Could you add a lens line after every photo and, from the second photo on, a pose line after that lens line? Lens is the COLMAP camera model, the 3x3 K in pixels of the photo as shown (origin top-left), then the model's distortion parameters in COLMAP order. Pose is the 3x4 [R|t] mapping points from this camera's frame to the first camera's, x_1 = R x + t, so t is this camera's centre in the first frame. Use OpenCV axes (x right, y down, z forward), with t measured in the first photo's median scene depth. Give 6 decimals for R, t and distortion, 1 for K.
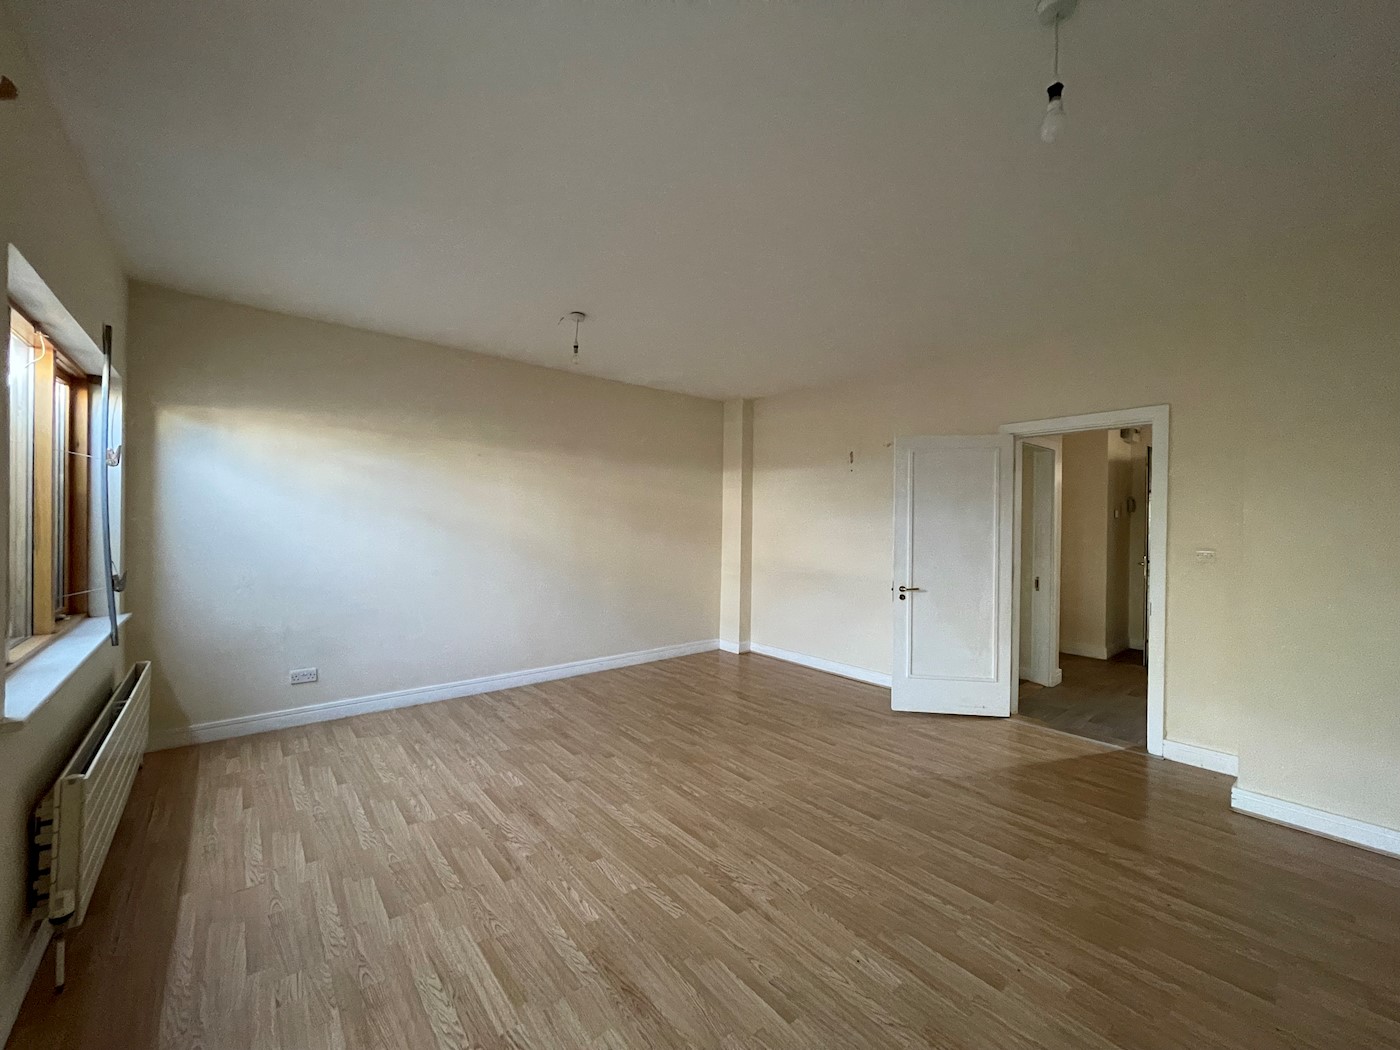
lens RADIAL K [[564.4, 0, 697.9], [0, 564.4, 523.1], [0, 0, 1]] dist [0.001554, -0.002115]
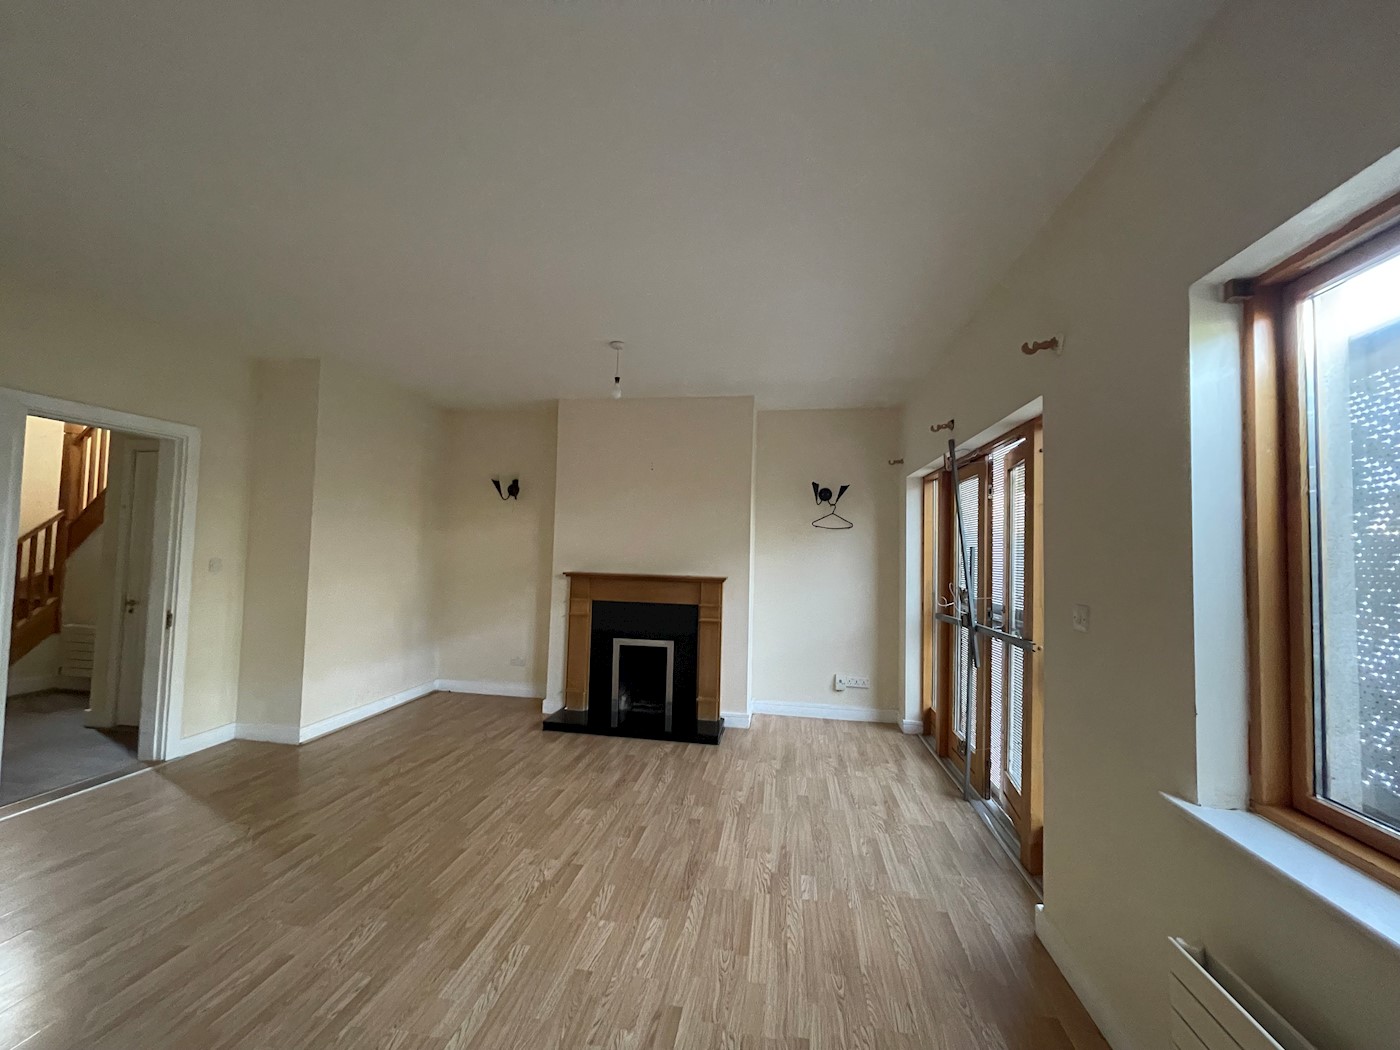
lens RADIAL K [[564.4, 0, 699.8], [0, 564.4, 526.4], [0, 0, 1]] dist [0.001554, -0.002115]
pose [[-0.665212, 0.000229, 0.746654, -0.784684], [-0.037098, 0.998755, -0.033358, -0.023416], [-0.745732, -0.049889, -0.664376, 1.262713]]
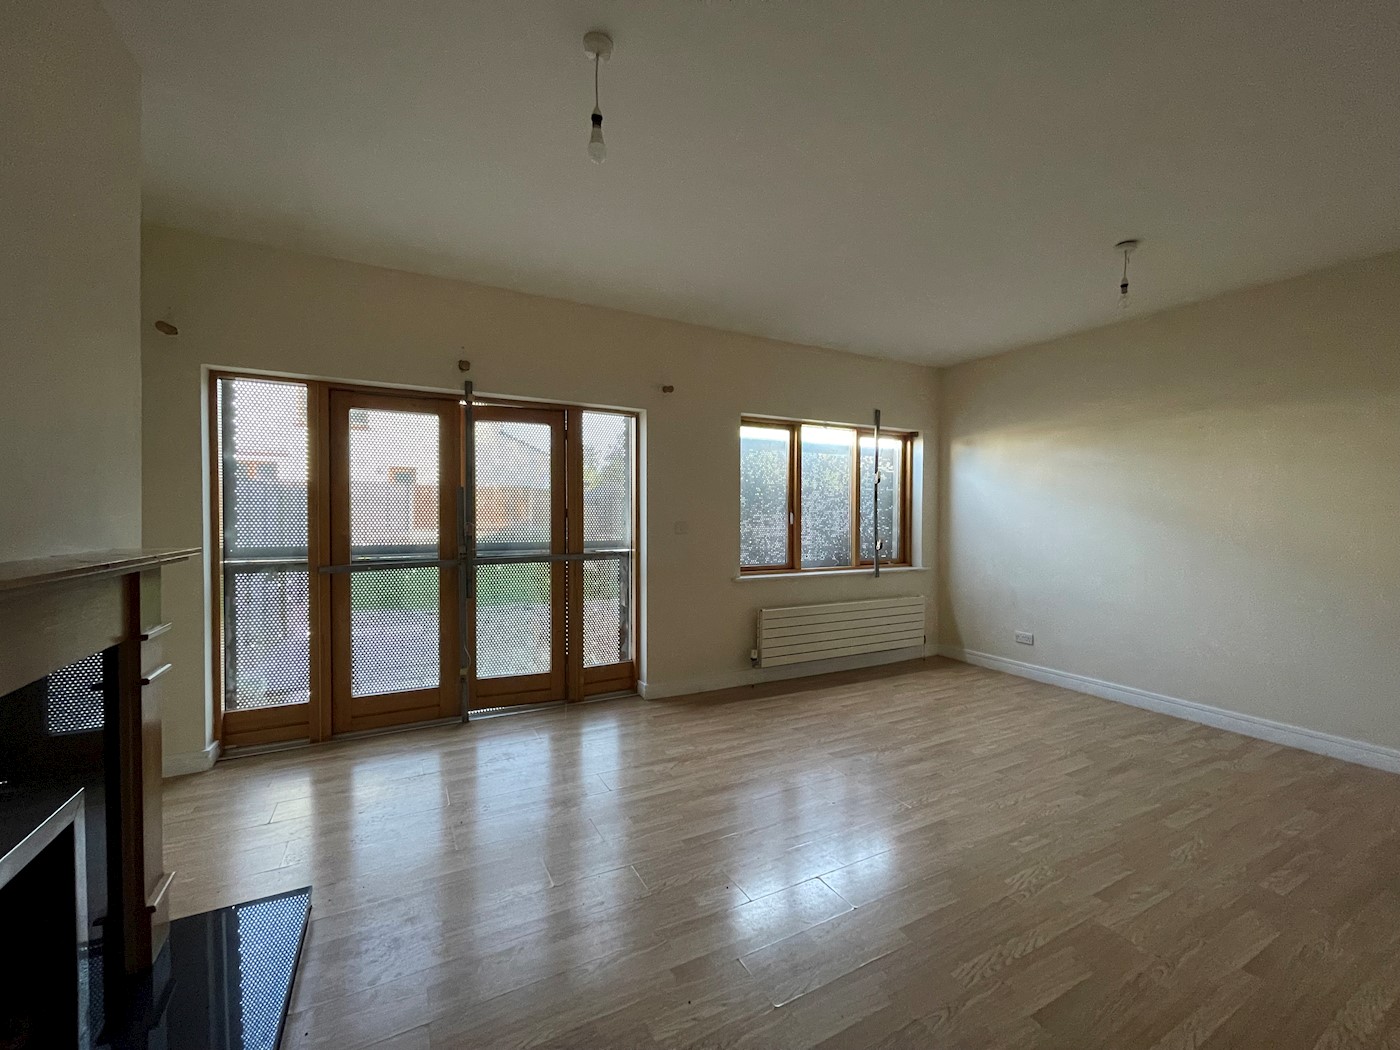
lens RADIAL K [[564.4, 0, 695.6], [0, 564.4, 524.7], [0, 0, 1]] dist [0.001554, -0.002115]
pose [[-0.201677, 0.002057, -0.979450, 0.934135], [-0.009062, 0.999951, 0.003966, 0.036750], [0.979410, 0.009676, -0.201649, 0.775381]]
